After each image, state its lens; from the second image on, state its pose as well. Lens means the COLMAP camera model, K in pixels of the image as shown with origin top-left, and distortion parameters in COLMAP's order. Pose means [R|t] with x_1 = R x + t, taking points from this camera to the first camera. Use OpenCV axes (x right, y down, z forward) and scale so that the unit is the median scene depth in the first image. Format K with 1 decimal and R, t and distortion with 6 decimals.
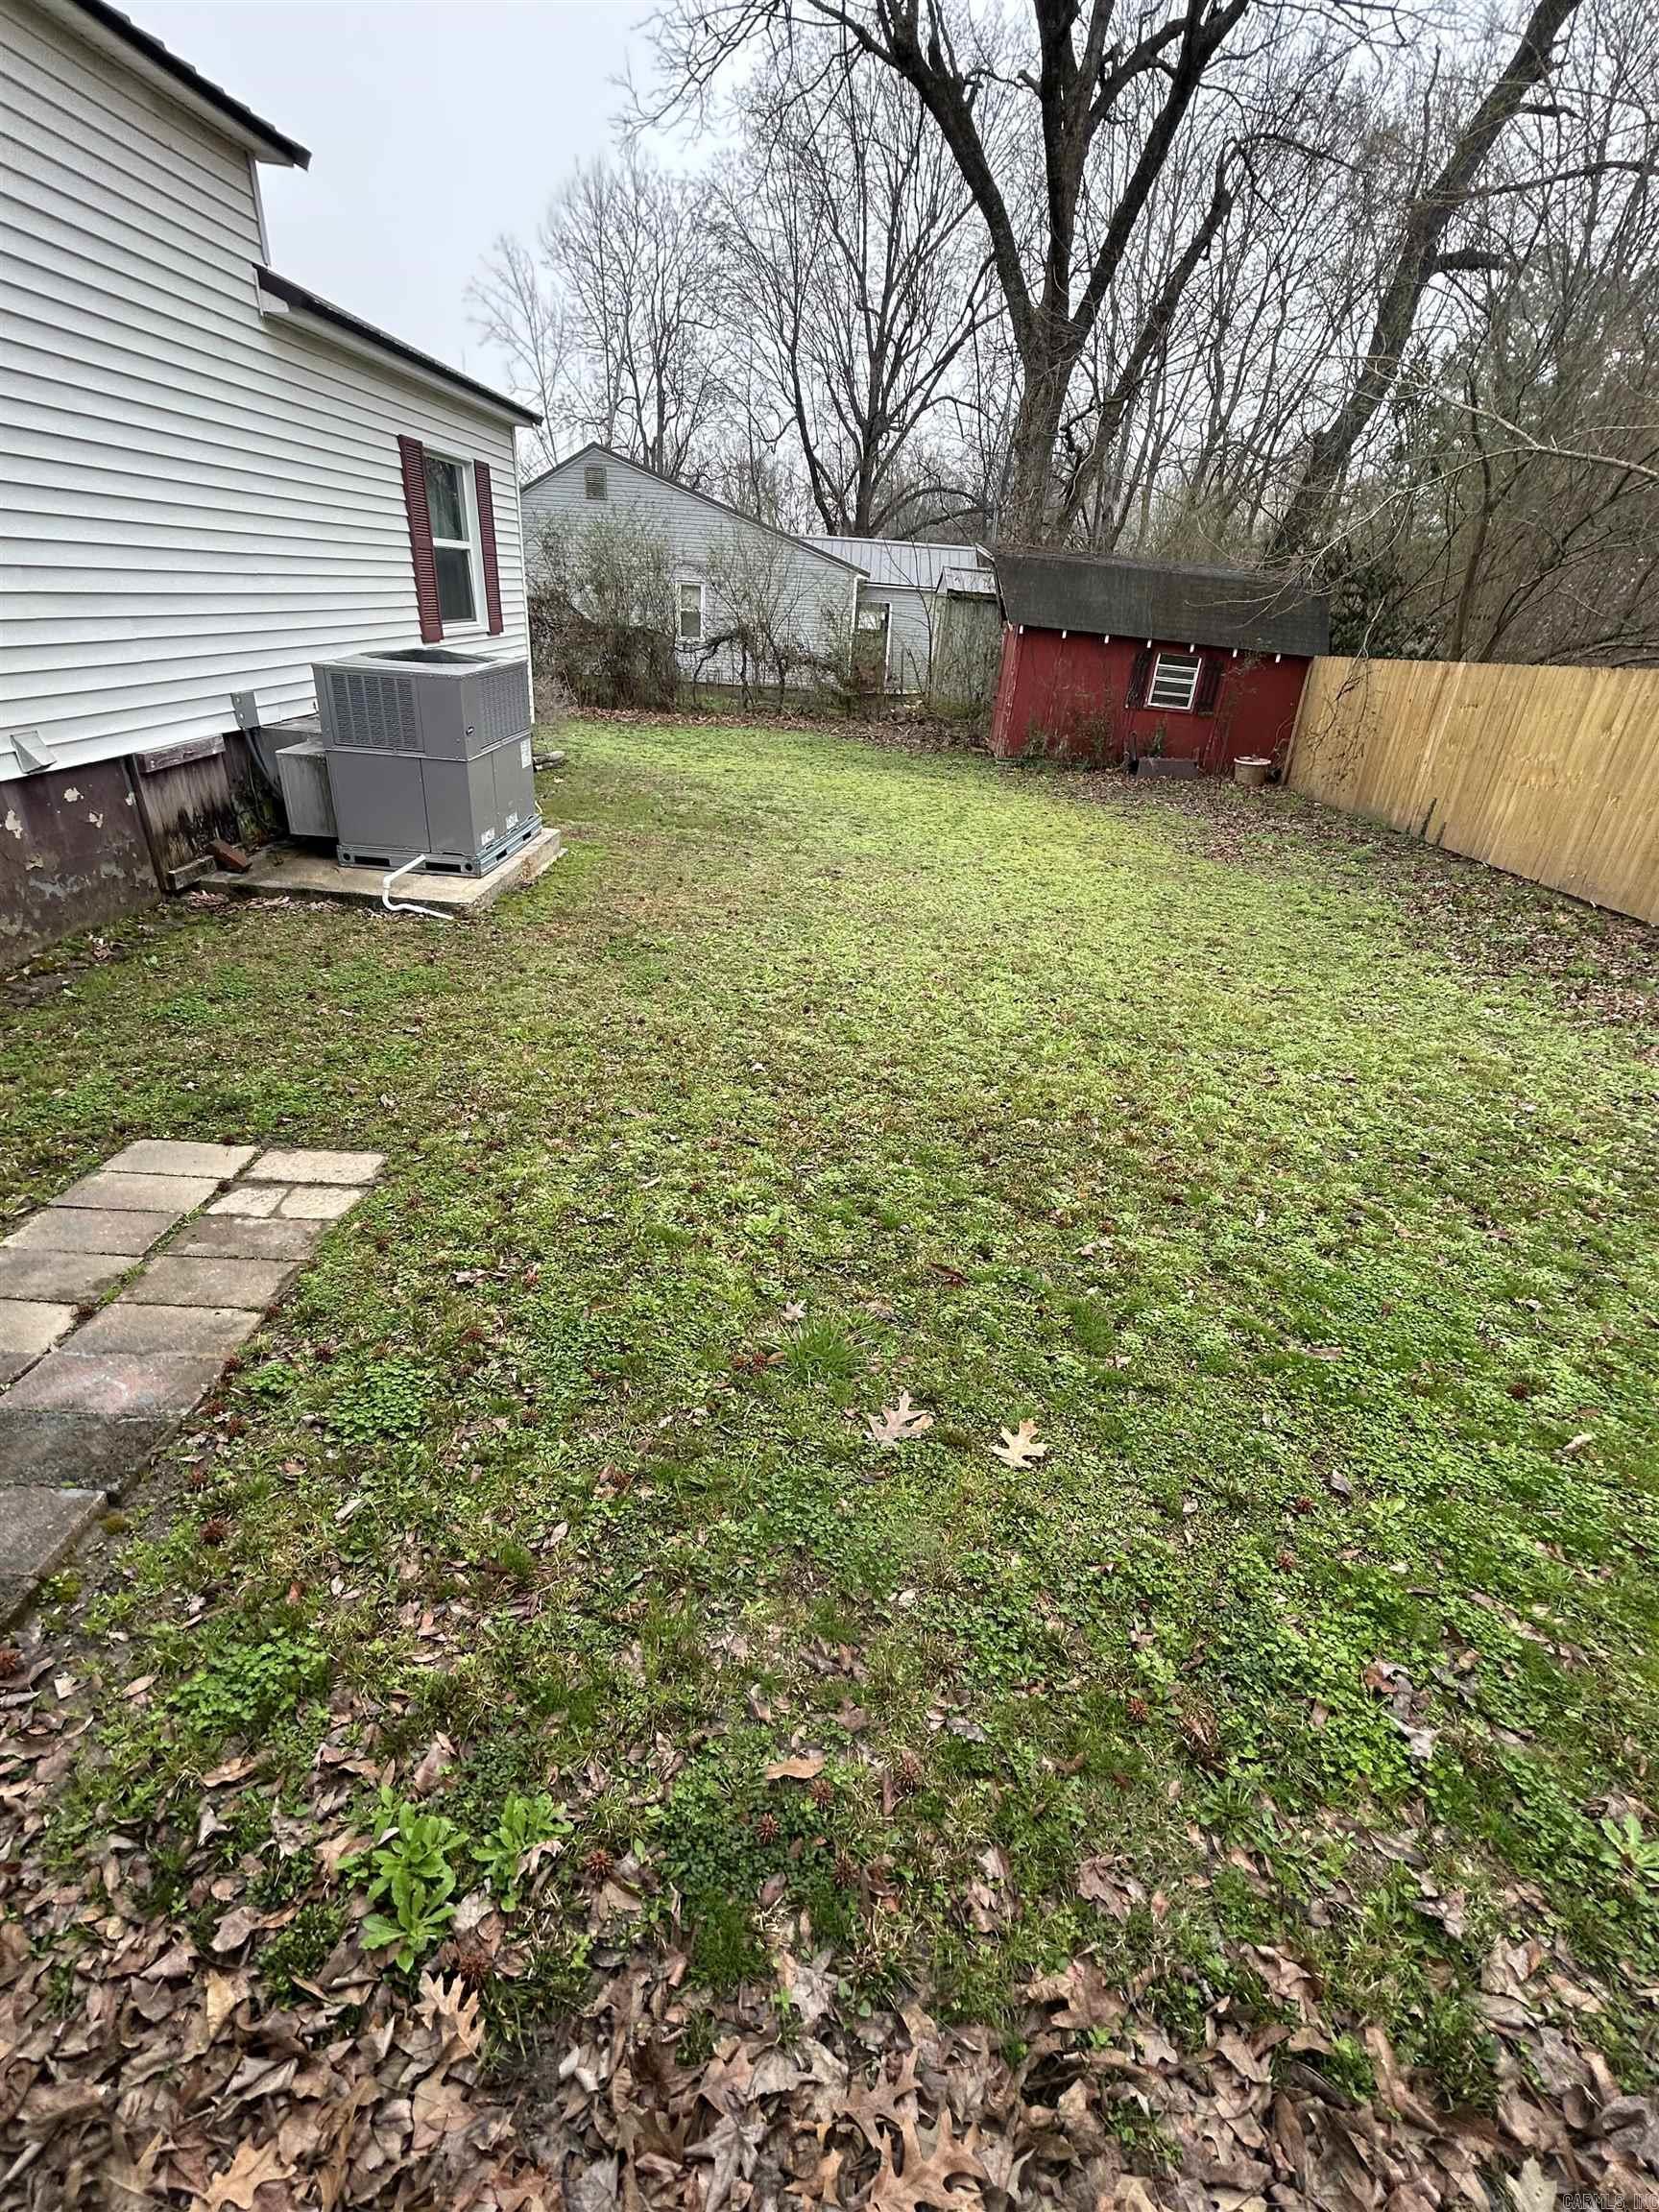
lens RADIAL K [[993.6, 0, 829.5], [0, 993.6, 1106.0], [0, 0, 1]] dist [-0.007852, -0.000061]
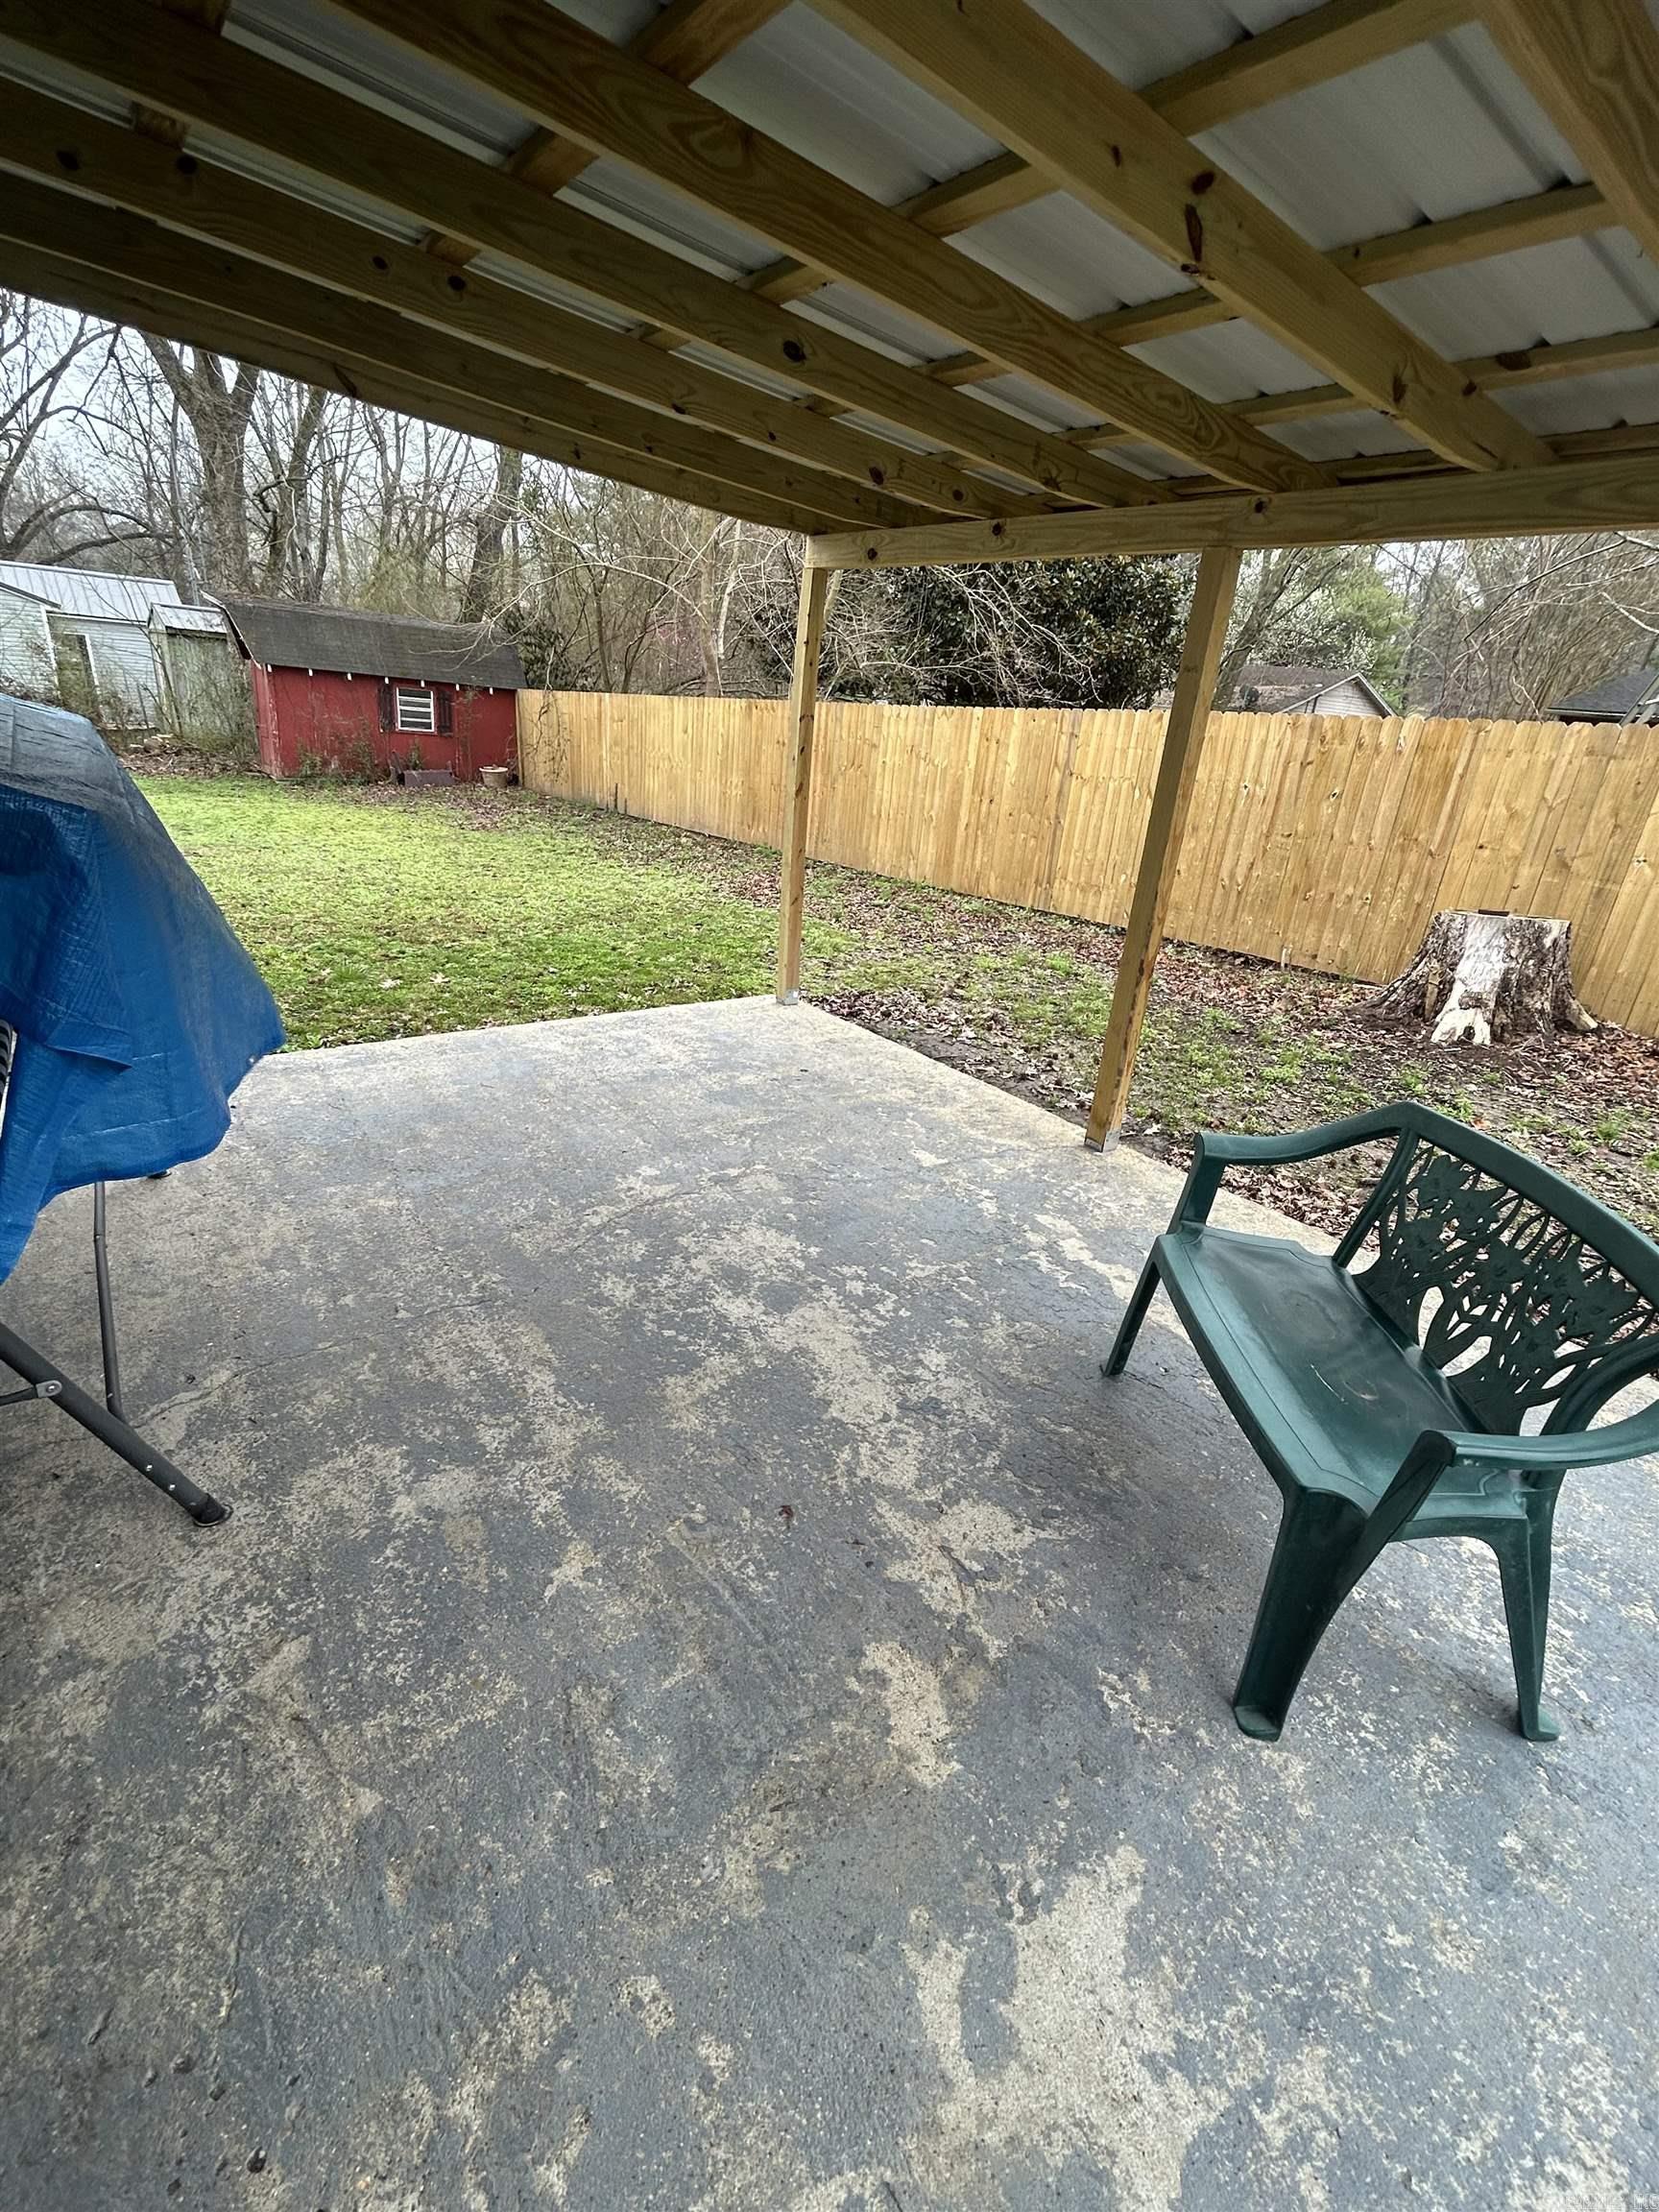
lens RADIAL K [[993.6, 0, 829.5], [0, 993.6, 1106.0], [0, 0, 1]] dist [-0.007852, -0.000061]
pose [[0.777148, -0.242959, 0.580528, -0.102276], [0.259091, 0.964188, 0.056684, 0.129082], [-0.573510, 0.106358, 0.812265, -0.286067]]
